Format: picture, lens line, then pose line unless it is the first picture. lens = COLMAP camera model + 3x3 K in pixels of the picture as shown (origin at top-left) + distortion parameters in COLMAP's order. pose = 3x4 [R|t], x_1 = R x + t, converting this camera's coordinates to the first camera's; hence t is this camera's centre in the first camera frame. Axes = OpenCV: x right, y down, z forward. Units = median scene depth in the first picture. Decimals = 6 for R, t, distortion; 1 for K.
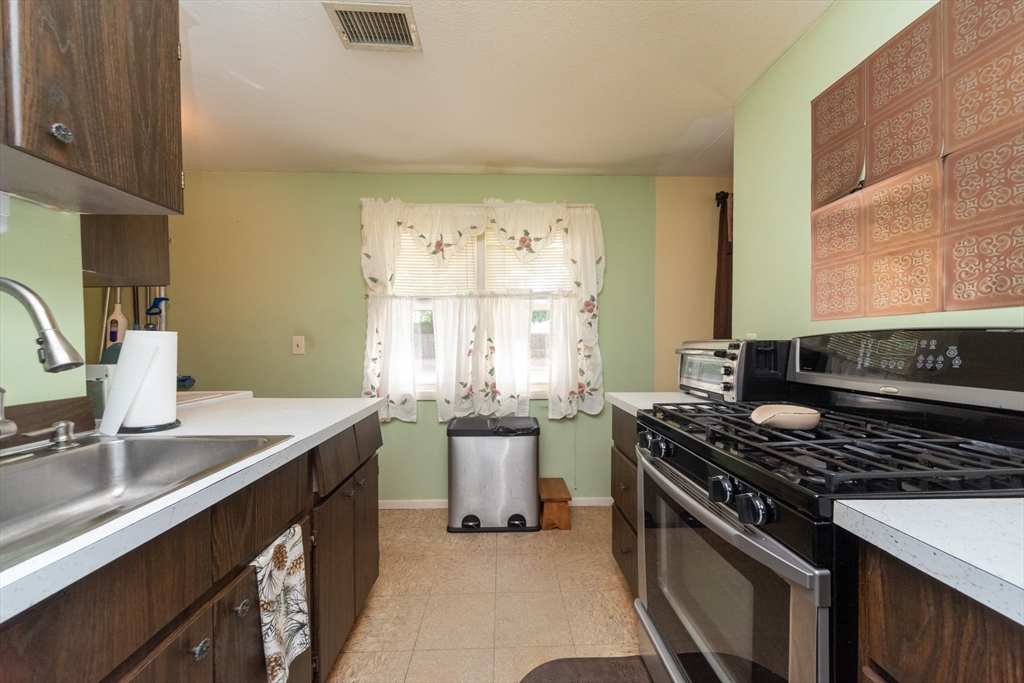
lens RADIAL K [[348.8, 0, 505.9], [0, 348.8, 348.4], [0, 0, 1]] dist [-0.000007, 0.000016]
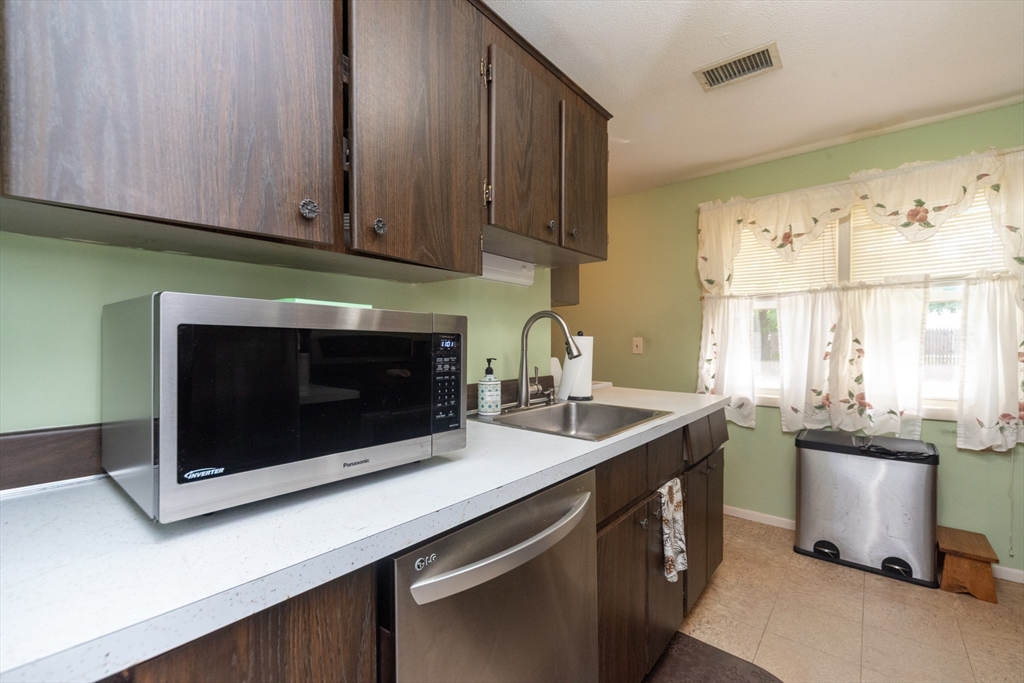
lens RADIAL K [[432.6, 0, 508.9], [0, 432.6, 349.2], [0, 0, 1]] dist [0.001632, -0.000662]
pose [[0.758255, 0.012378, -0.651840, -0.001903], [-0.013494, 0.999904, 0.003290, 0.003146], [0.651818, 0.006301, 0.758349, -0.330805]]
